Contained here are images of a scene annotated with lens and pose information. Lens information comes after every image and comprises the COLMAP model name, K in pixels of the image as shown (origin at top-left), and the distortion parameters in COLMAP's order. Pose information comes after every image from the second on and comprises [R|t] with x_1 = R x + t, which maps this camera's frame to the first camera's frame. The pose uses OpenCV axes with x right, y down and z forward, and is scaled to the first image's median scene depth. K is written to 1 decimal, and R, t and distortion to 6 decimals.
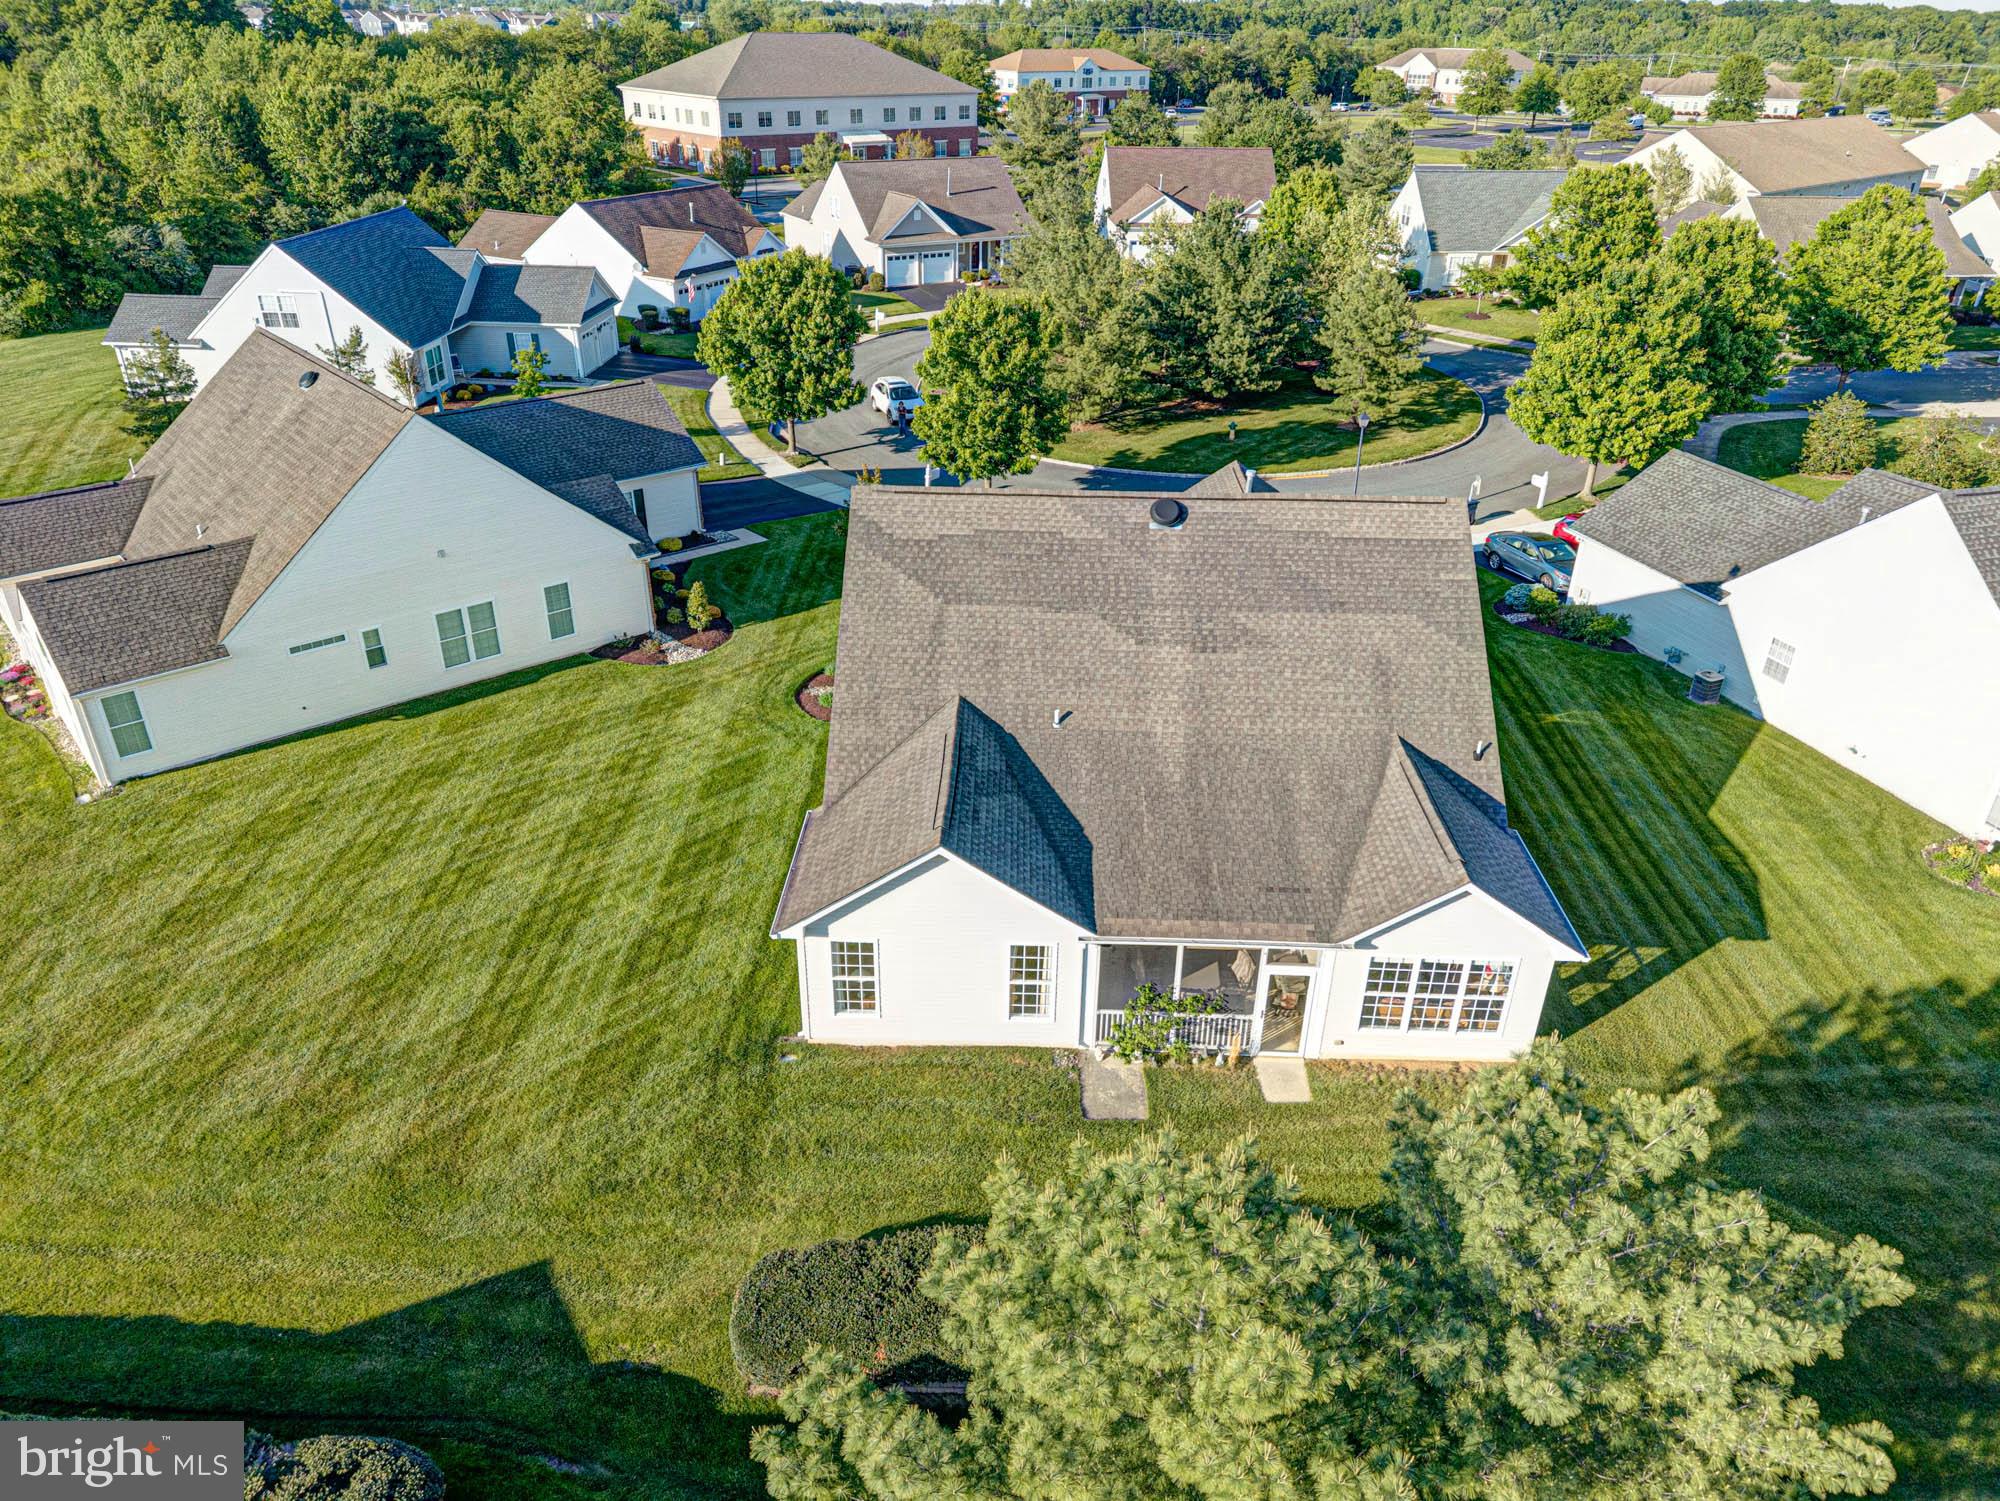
lens RADIAL K [[1336.2, 0, 1006.6], [0, 1336.2, 750.0], [0, 0, 1]] dist [0.035385, -0.034132]
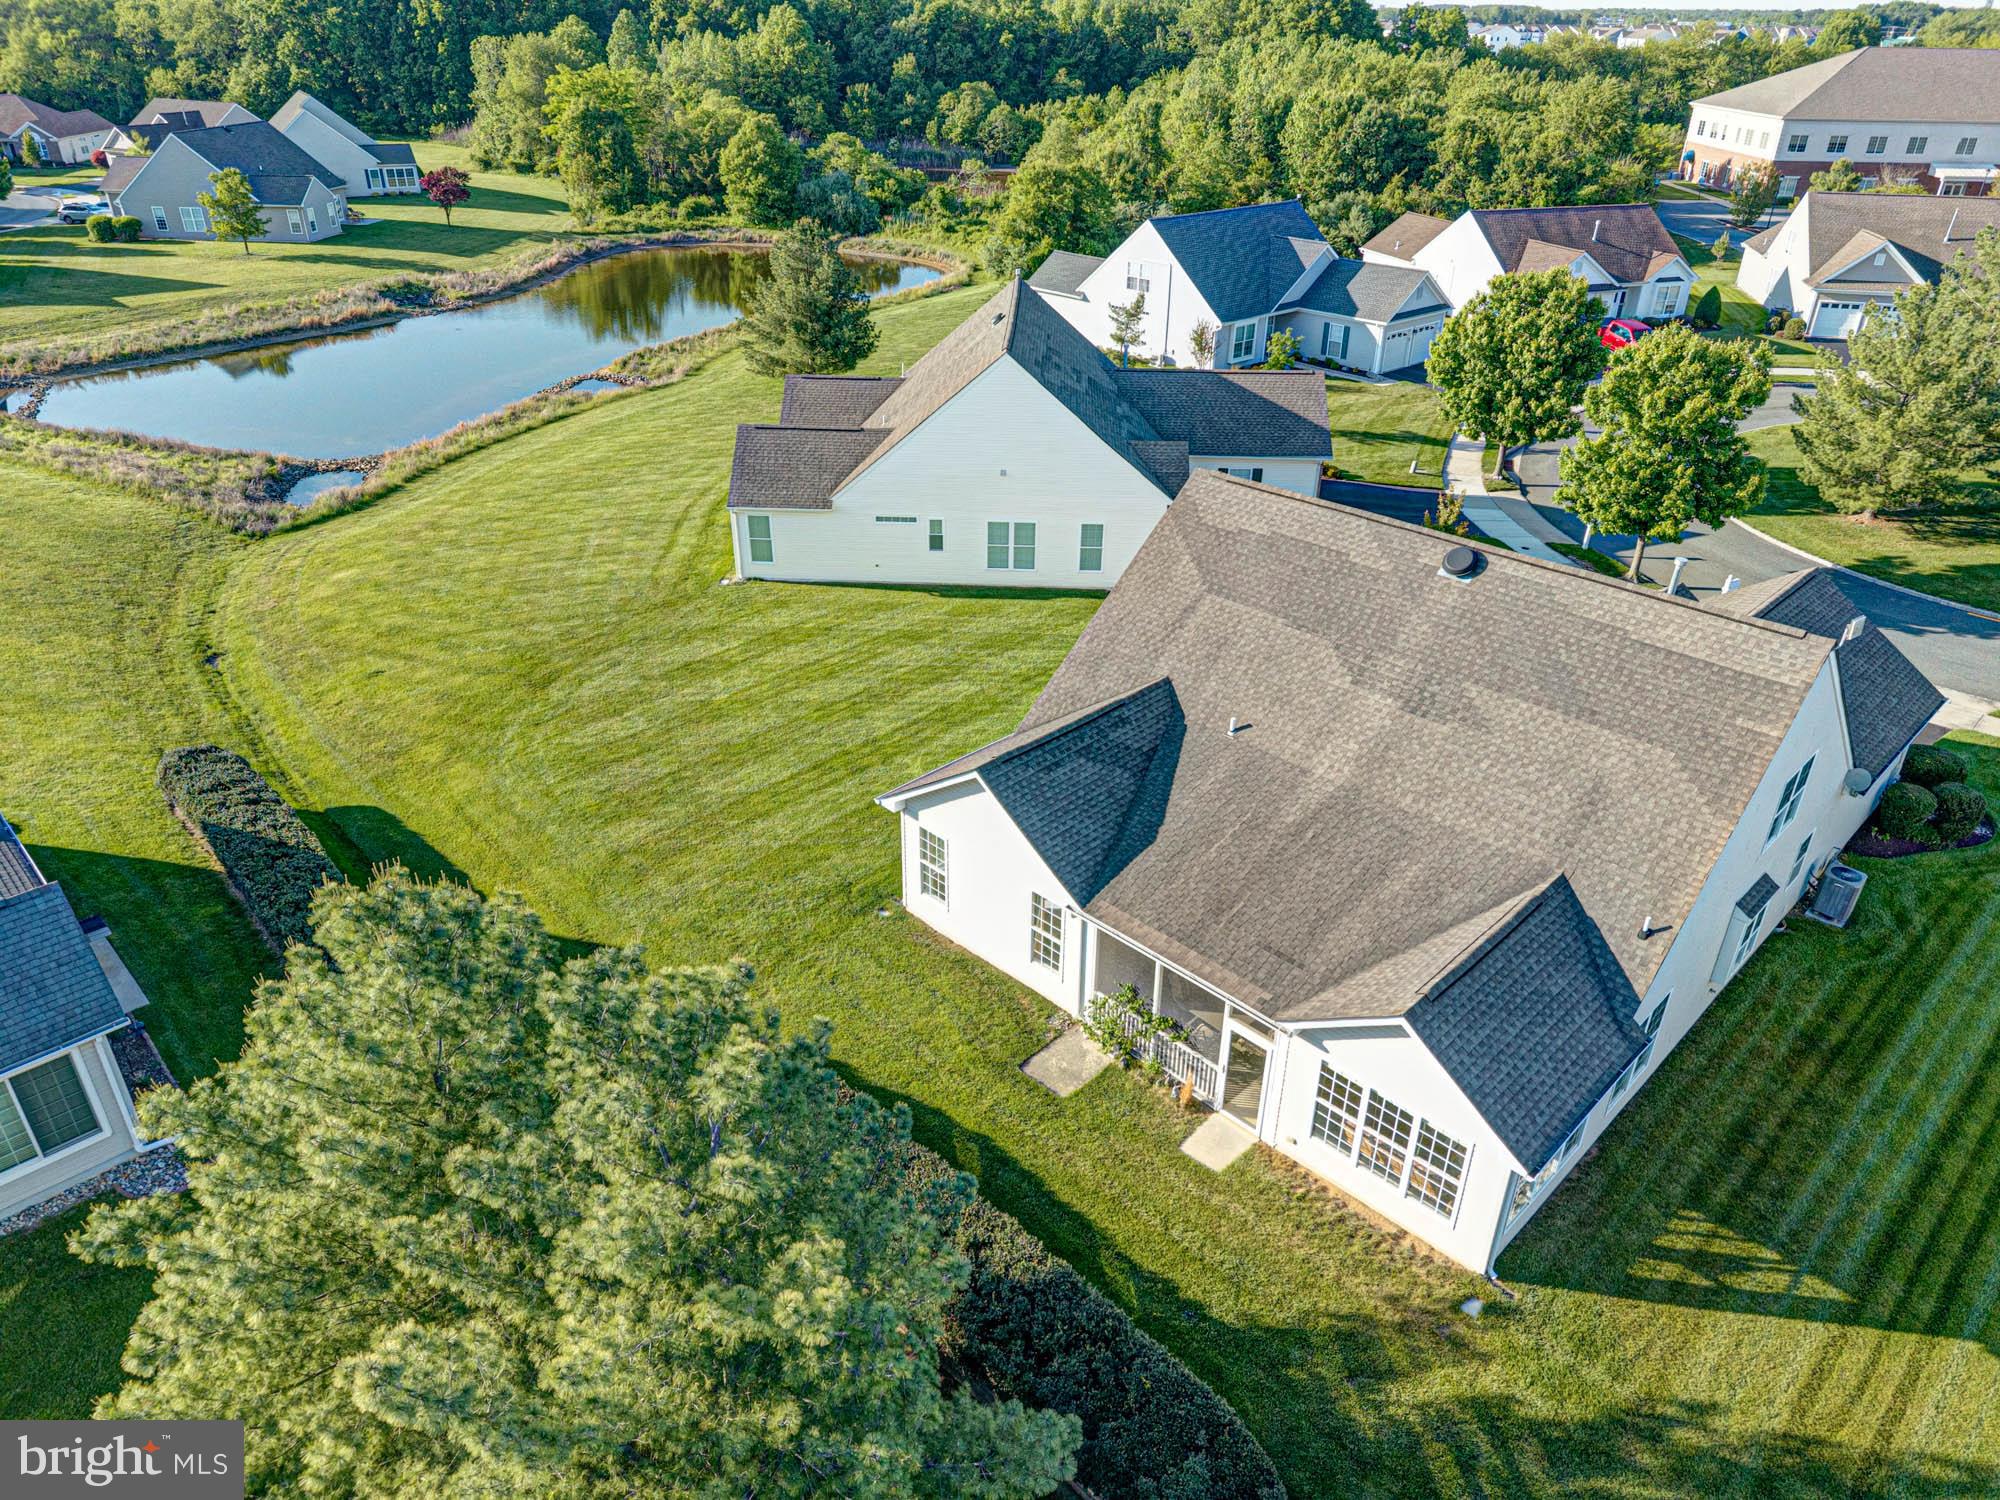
lens RADIAL K [[1336.2, 0, 1006.6], [0, 1336.2, 749.5], [0, 0, 1]] dist [0.035385, -0.034132]
pose [[0.724884, 0.325869, -0.606920, 0.251012], [-0.331300, 0.937370, 0.107601, -0.028040], [0.603973, 0.123075, 0.787445, 0.058727]]
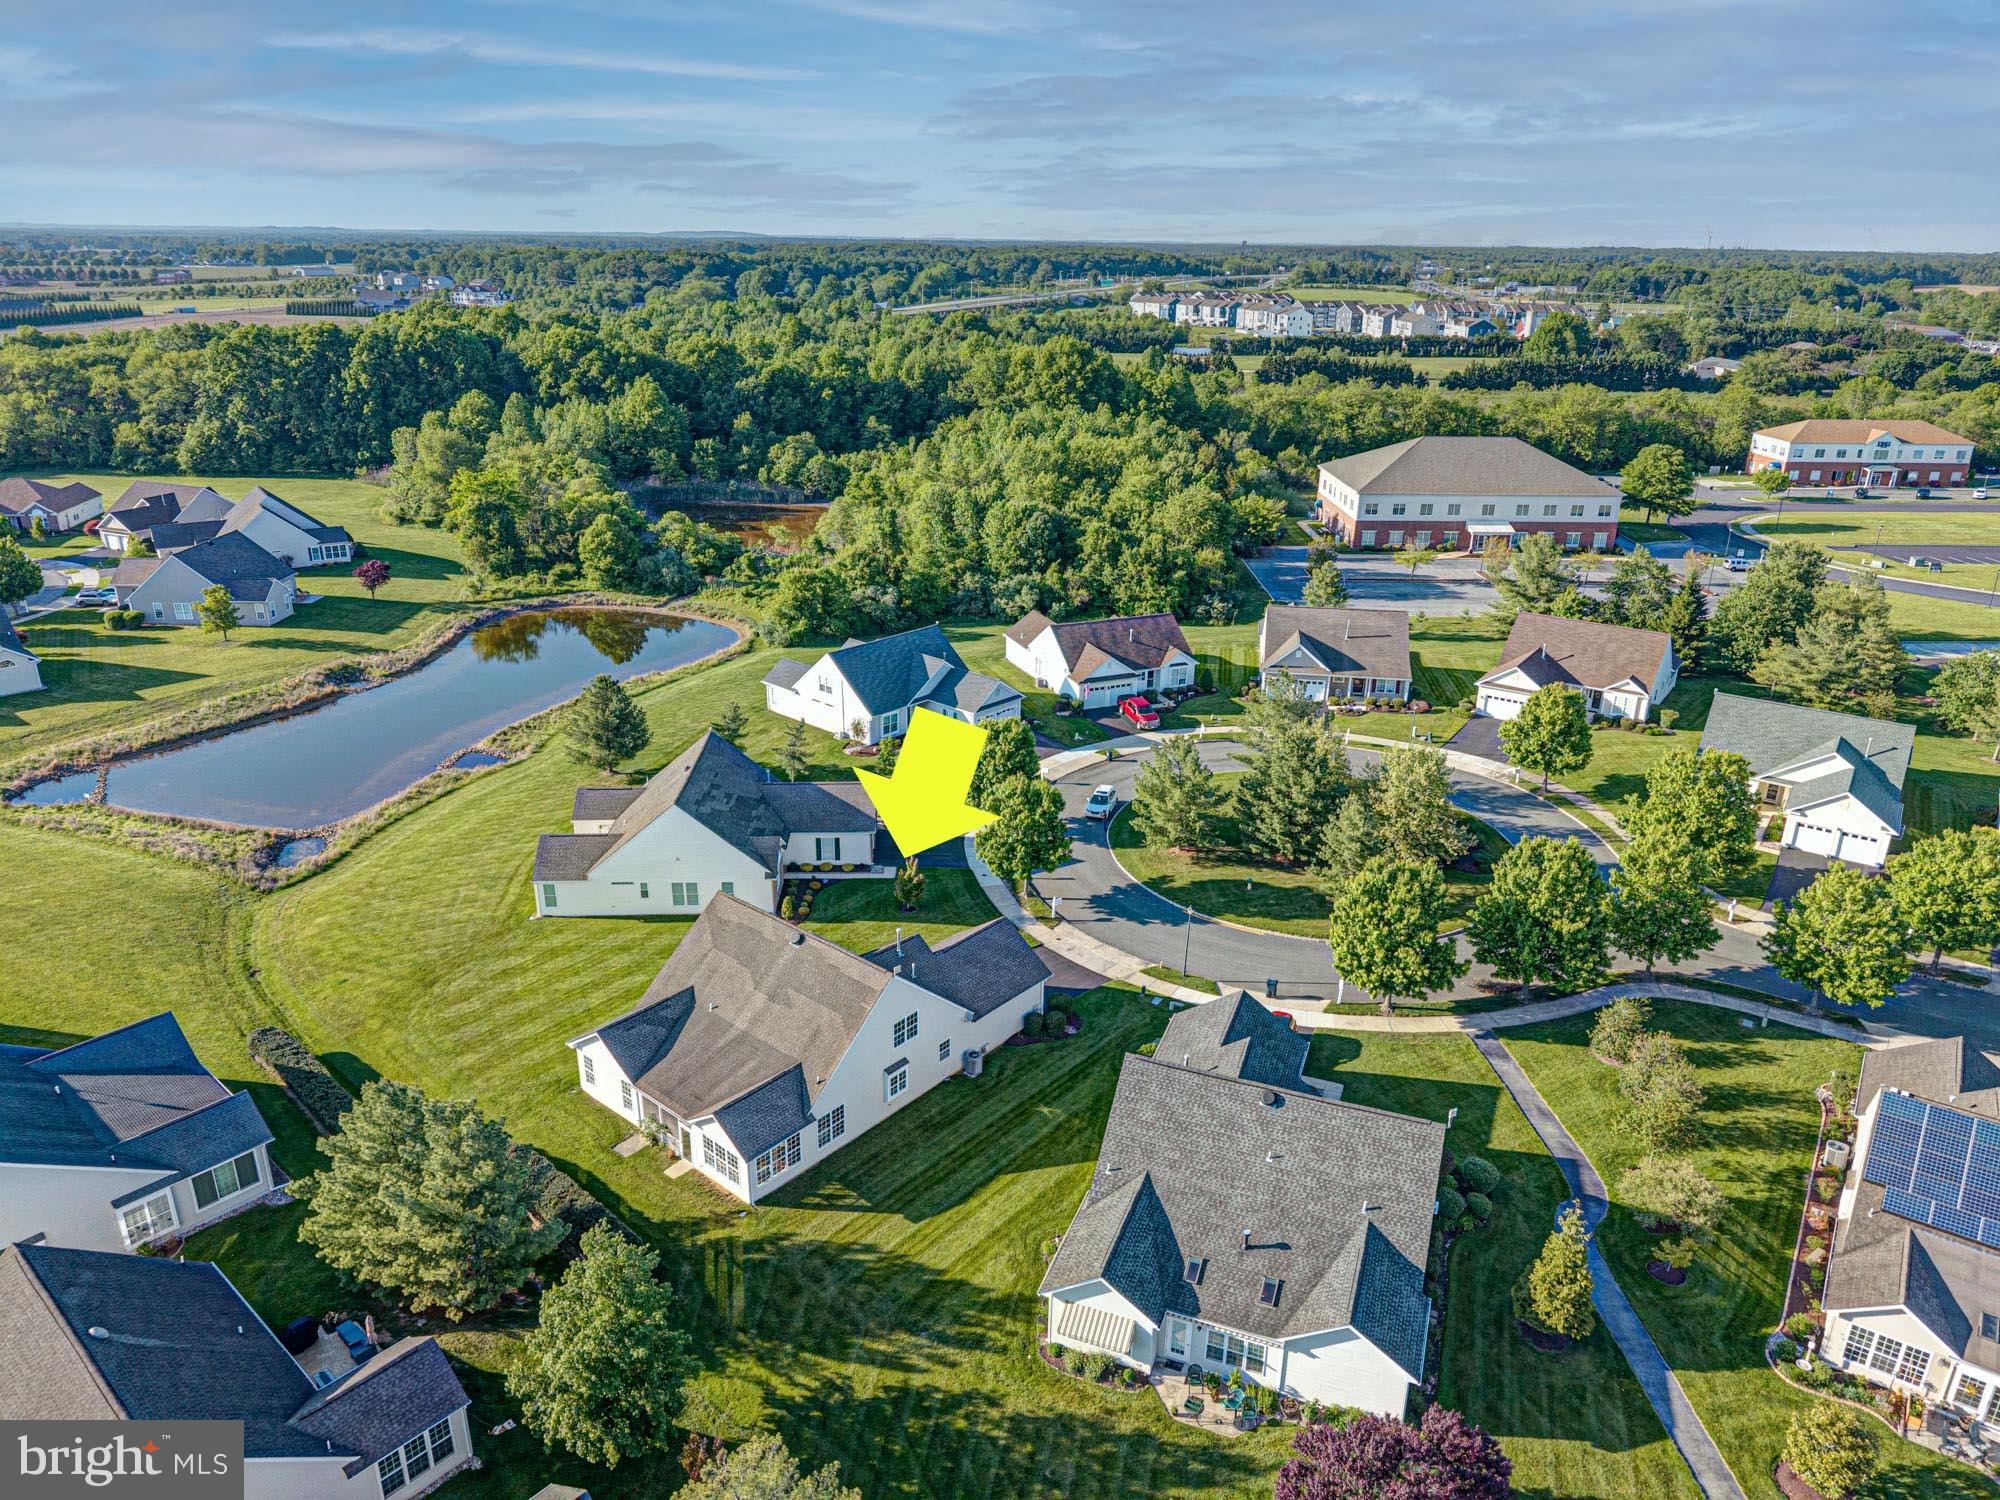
lens RADIAL K [[1336.2, 0, 1006.6], [0, 1336.2, 749.5], [0, 0, 1]] dist [0.035385, -0.034132]
pose [[0.772445, 0.219212, -0.596050, 0.882889], [-0.304631, 0.951413, -0.044879, -0.256473], [0.557251, 0.216241, 0.801692, -0.380073]]
